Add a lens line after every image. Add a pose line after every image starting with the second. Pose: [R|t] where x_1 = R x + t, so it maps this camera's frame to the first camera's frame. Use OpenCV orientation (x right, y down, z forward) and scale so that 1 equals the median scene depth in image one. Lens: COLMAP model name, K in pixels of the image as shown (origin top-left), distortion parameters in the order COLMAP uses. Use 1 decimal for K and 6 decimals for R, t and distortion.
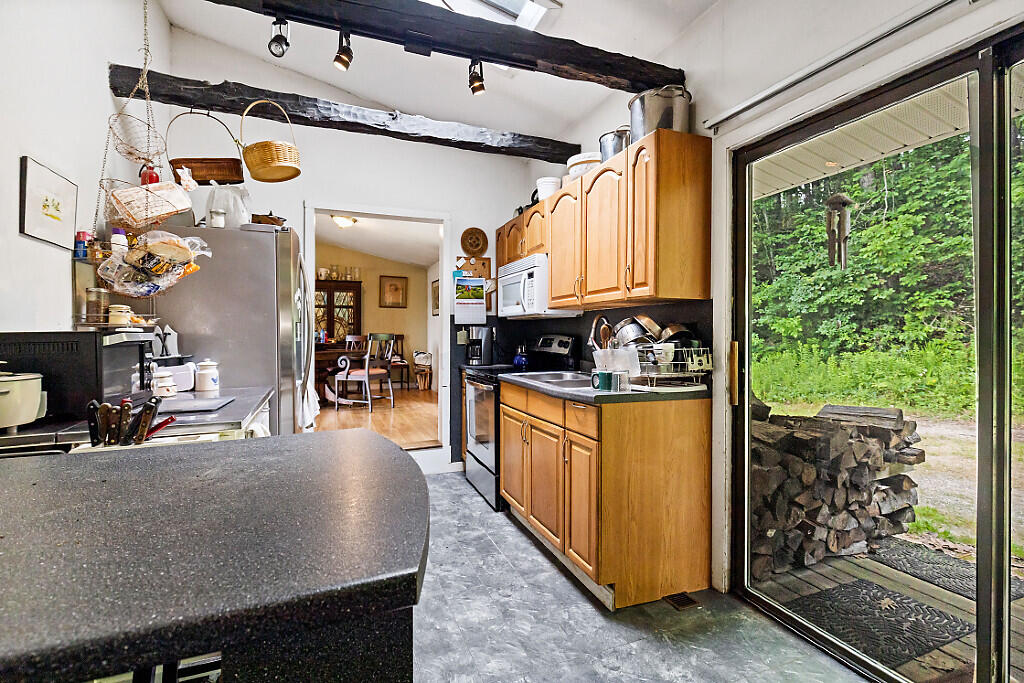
lens RADIAL K [[463.4, 0, 512.8], [0, 463.4, 333.4], [0, 0, 1]] dist [0.001991, -0.001715]
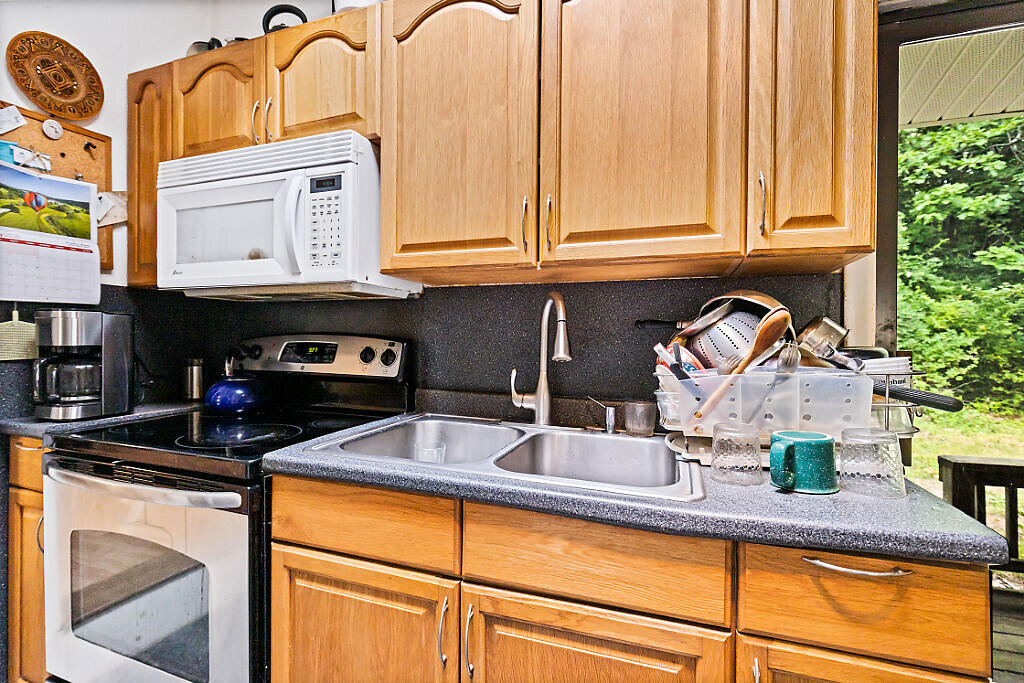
lens RADIAL K [[463.4, 0, 510.0], [0, 463.4, 338.6], [0, 0, 1]] dist [0.001991, -0.001715]
pose [[0.656949, 0.002214, 0.753931, -0.148240], [-0.007679, 0.999963, 0.003755, 0.003206], [-0.753896, -0.008256, 0.656942, 0.593246]]
